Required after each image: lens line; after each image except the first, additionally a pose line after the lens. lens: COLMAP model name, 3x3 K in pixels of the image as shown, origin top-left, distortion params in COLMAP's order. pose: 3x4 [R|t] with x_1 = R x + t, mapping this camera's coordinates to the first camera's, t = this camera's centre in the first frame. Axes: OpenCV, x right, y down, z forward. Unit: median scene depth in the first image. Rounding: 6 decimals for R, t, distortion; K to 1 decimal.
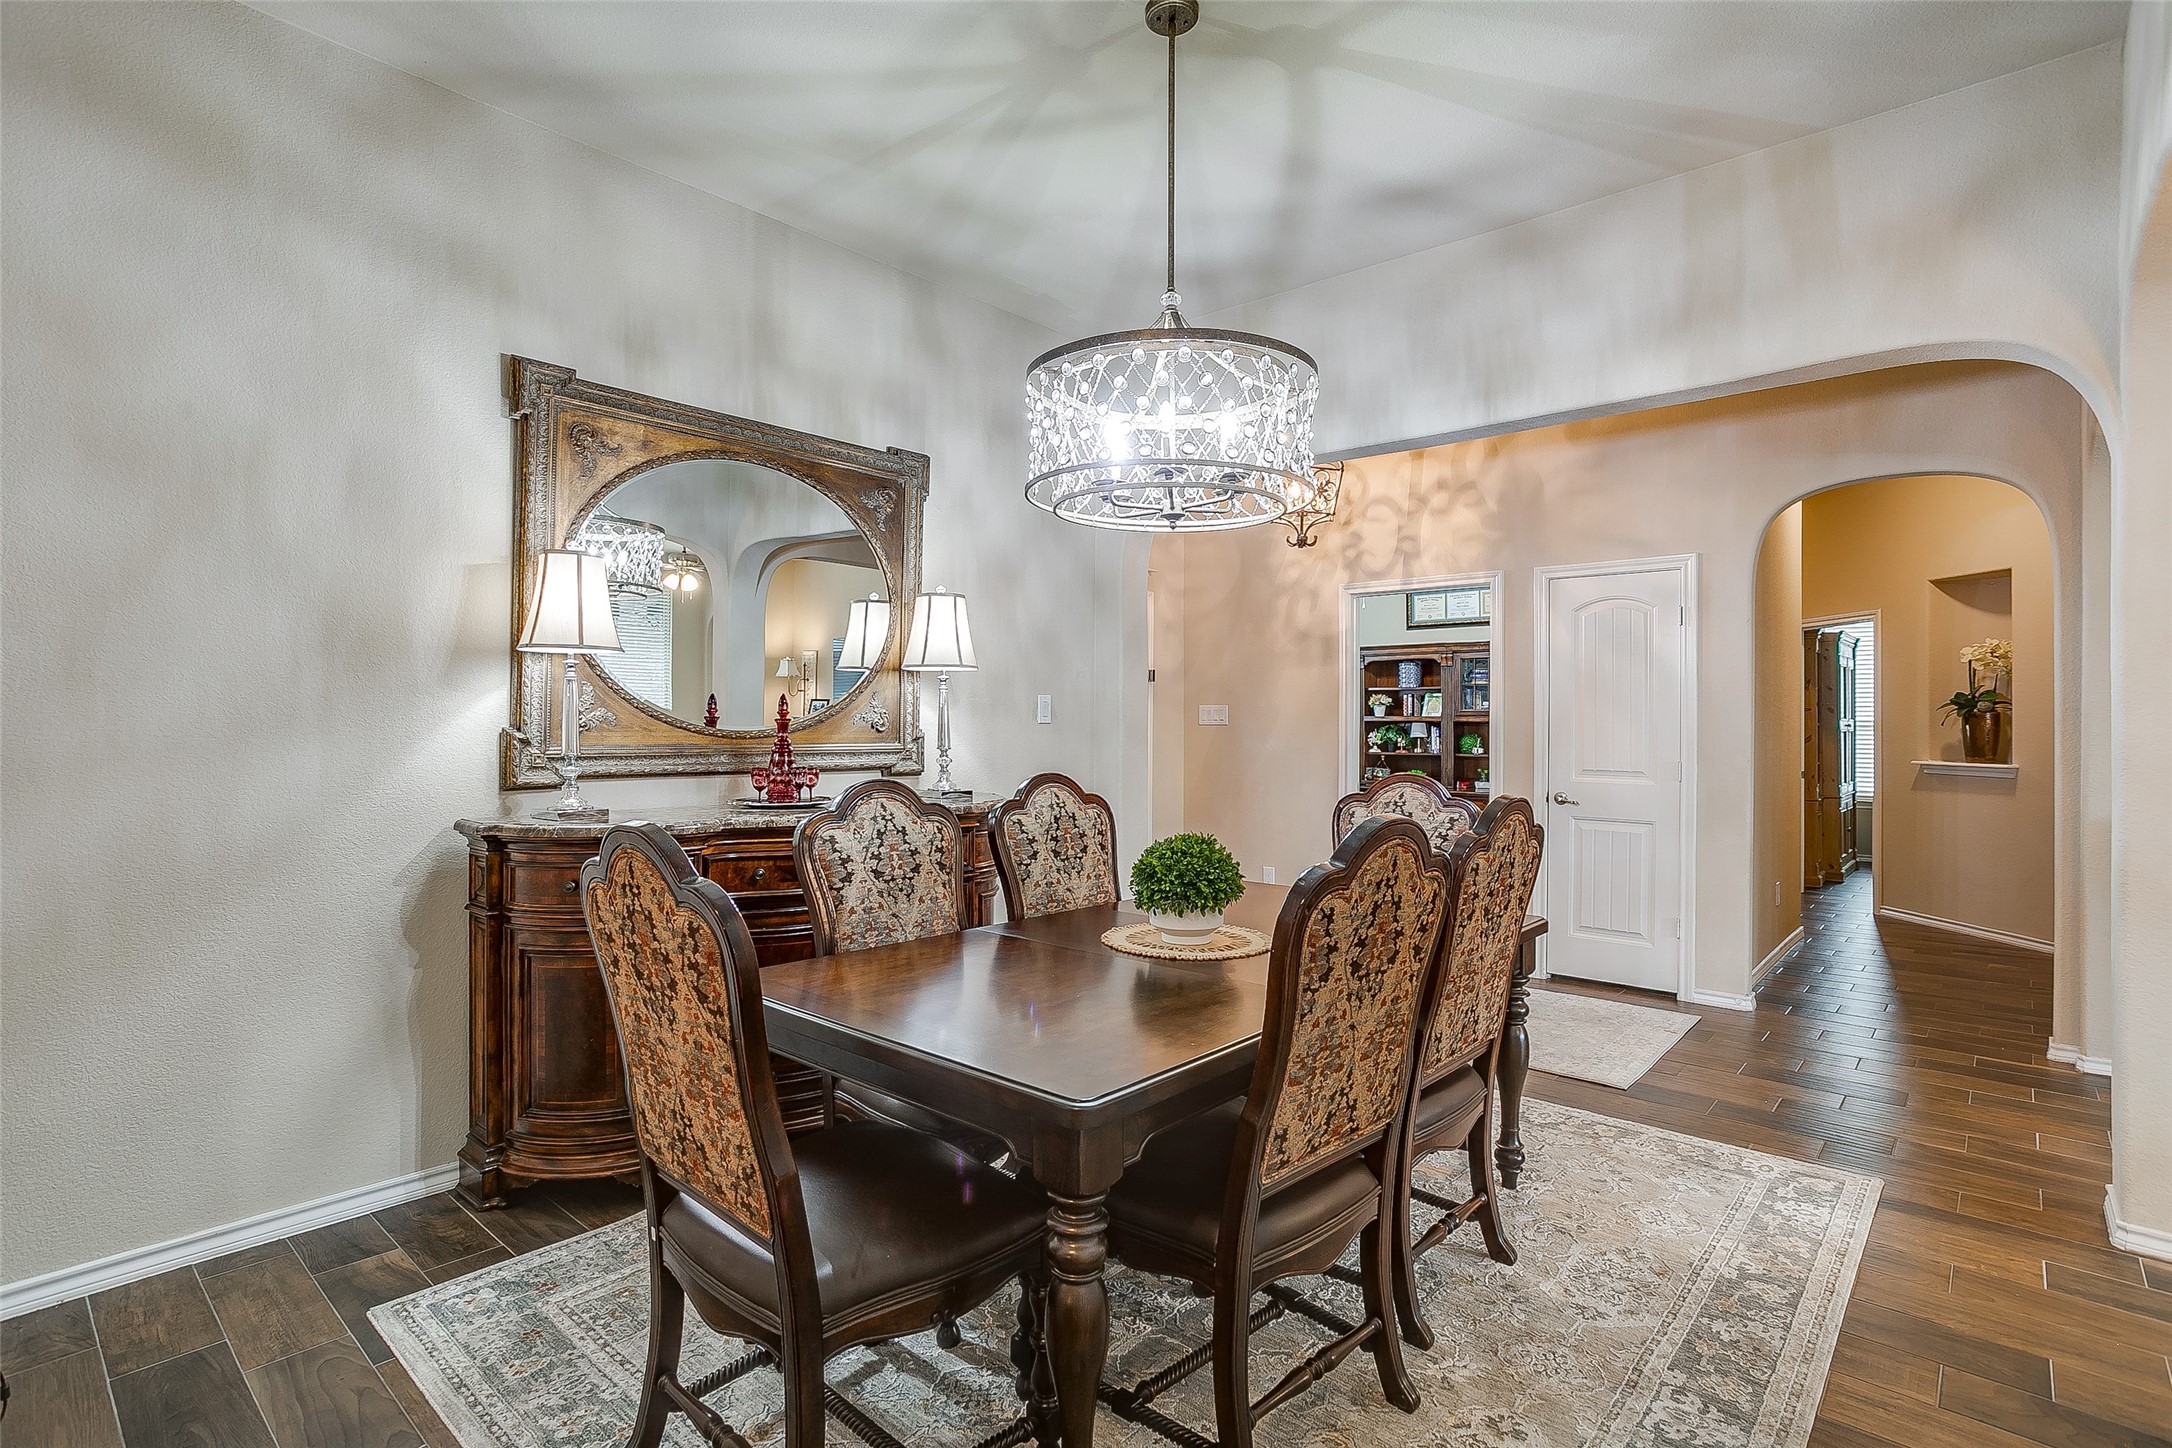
lens RADIAL K [[1045.3, 0, 1092.4], [0, 1045.3, 724.1], [0, 0, 1]] dist [-0.041959, 0.020452]
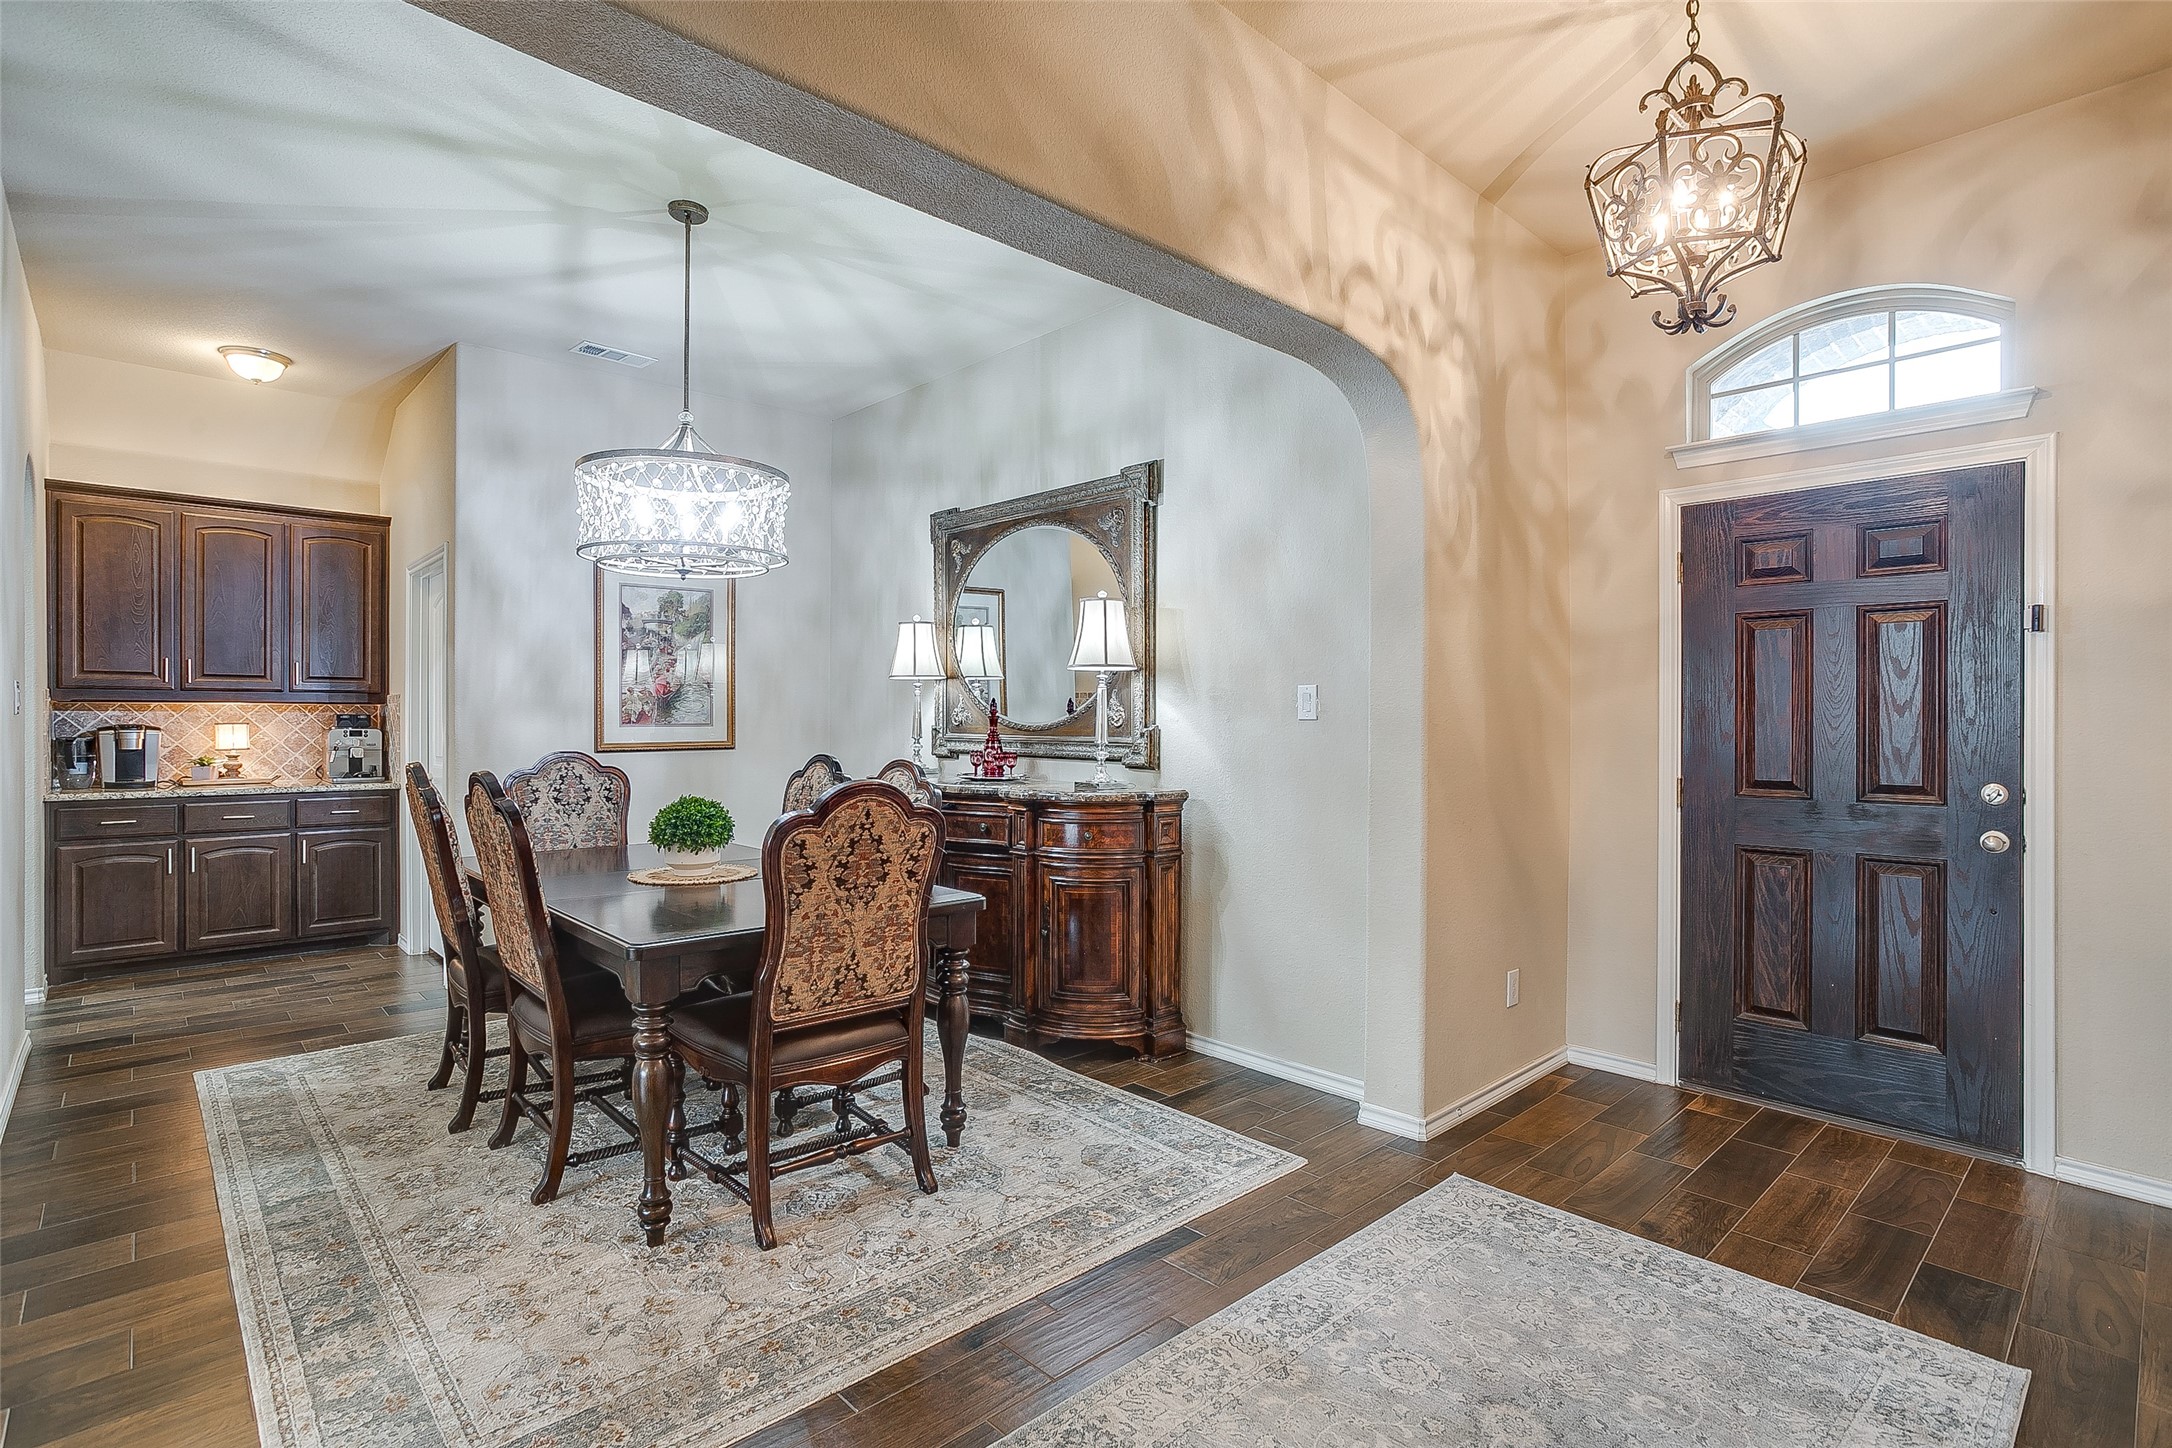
lens RADIAL K [[1045.3, 0, 1081.9], [0, 1045.3, 733.7], [0, 0, 1]] dist [-0.041959, 0.020452]
pose [[-0.077982, 0.007538, -0.996926, 1.055696], [-0.005248, 0.999954, 0.007972, 0.006480], [0.996941, 0.005853, -0.077939, 1.209705]]
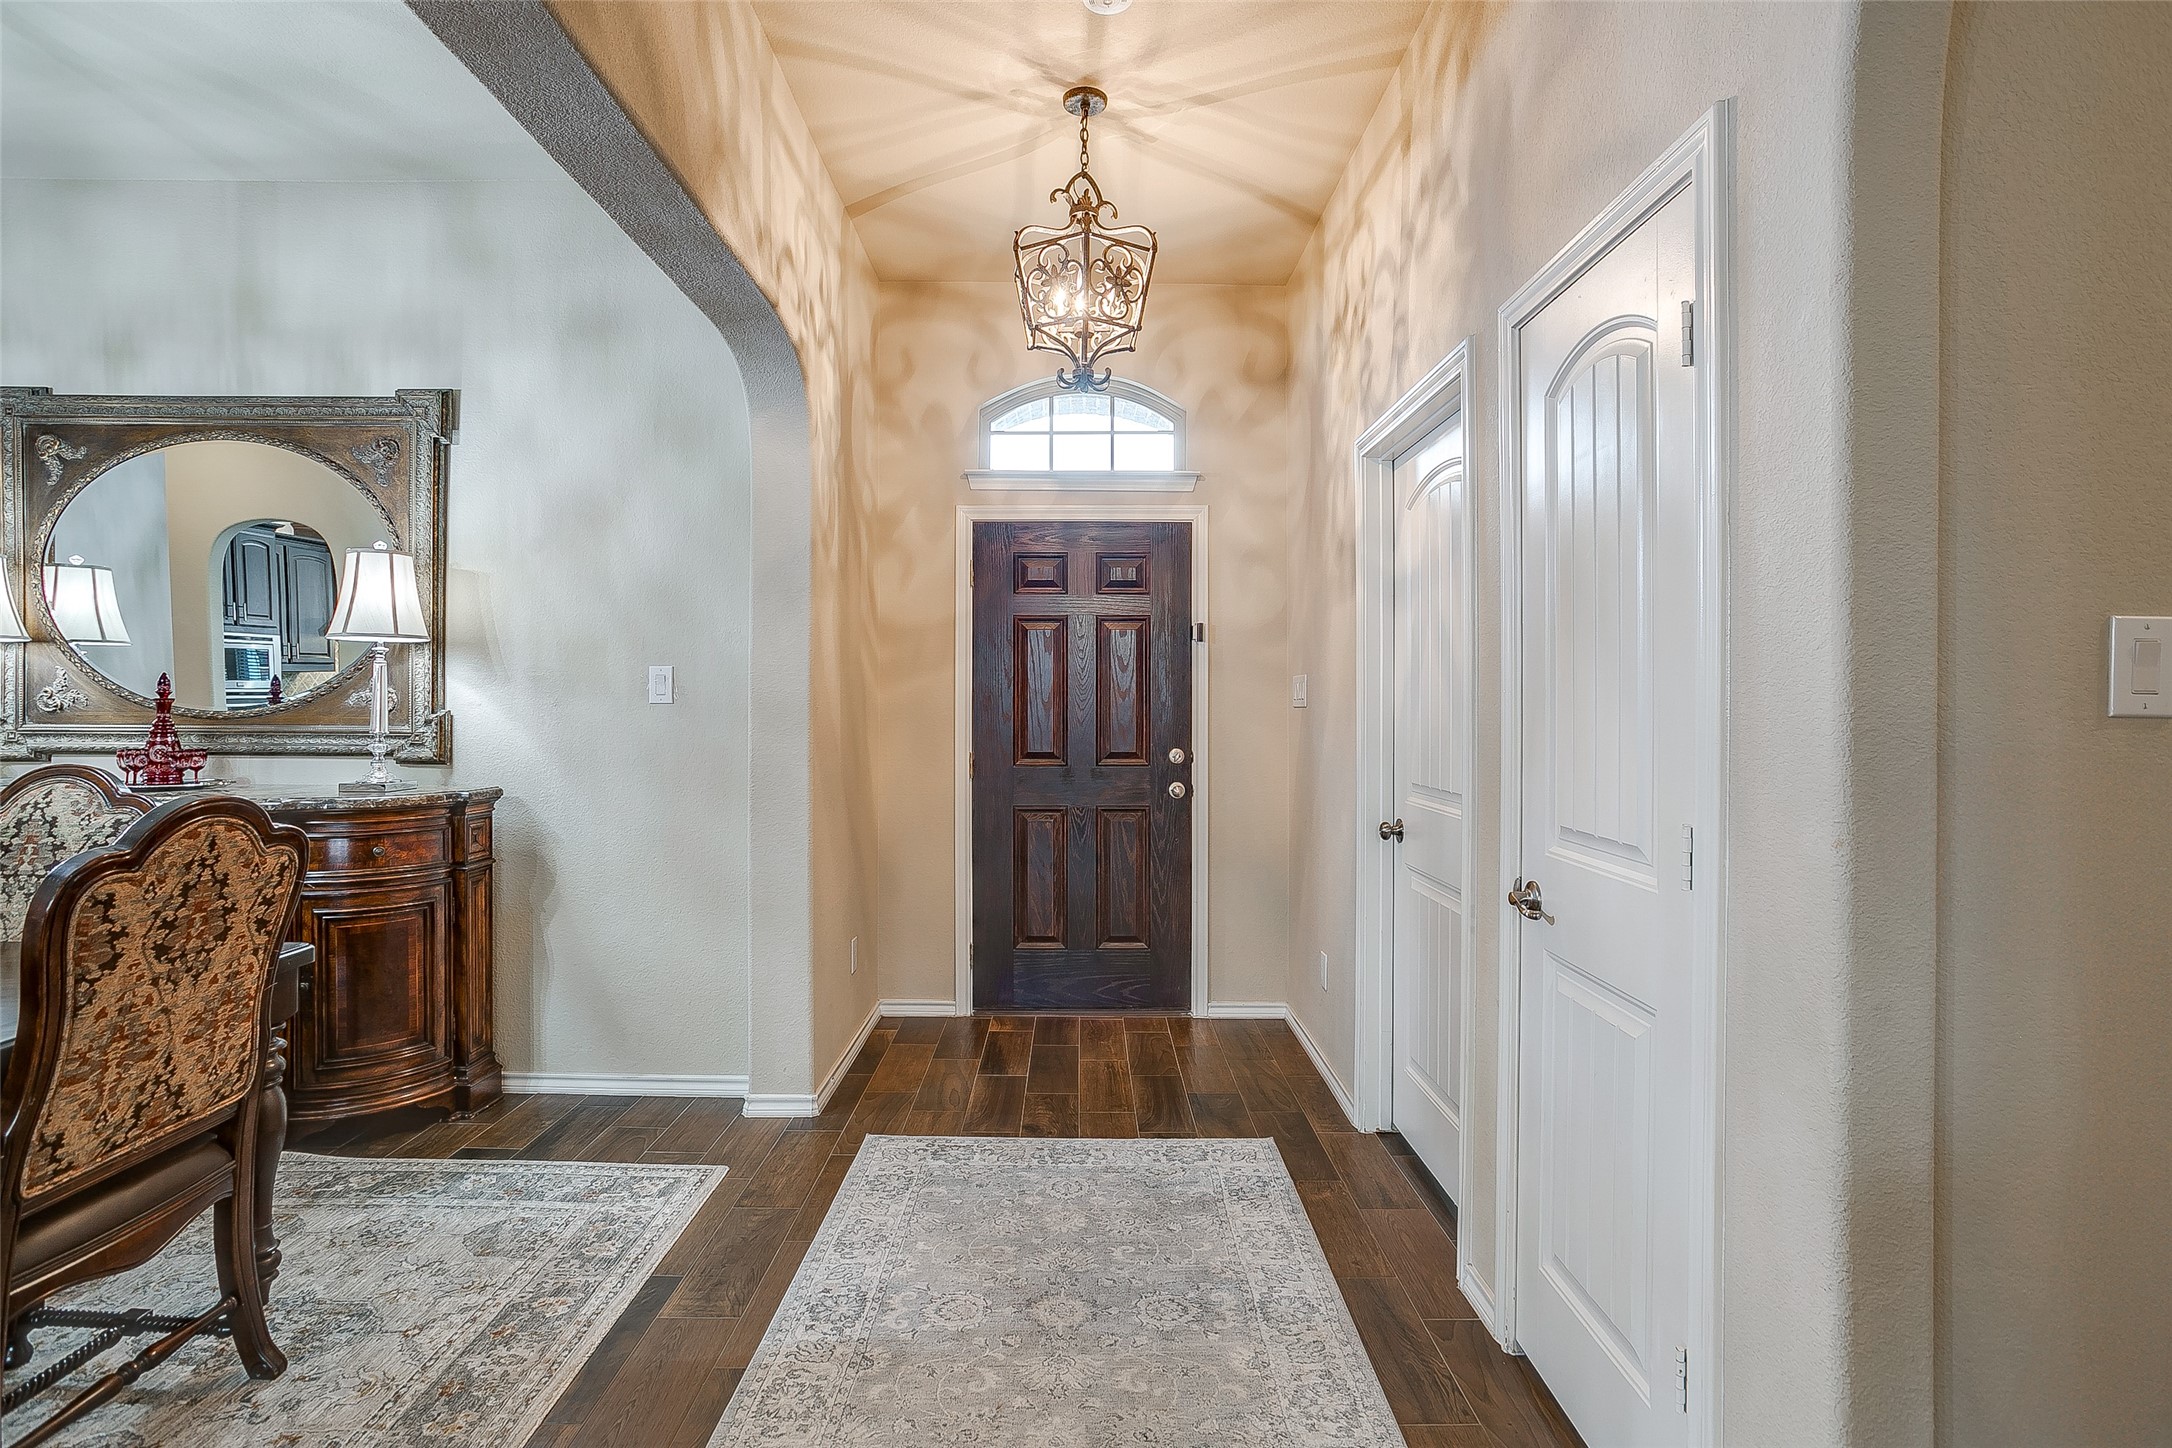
lens RADIAL K [[1045.3, 0, 1110.8], [0, 1045.3, 708.4], [0, 0, 1]] dist [-0.041959, 0.020452]
pose [[0.676216, -0.001109, -0.736703, 0.989333], [0.000158, 0.999999, -0.001361, 0.005611], [0.736703, 0.000804, 0.676216, 0.993941]]
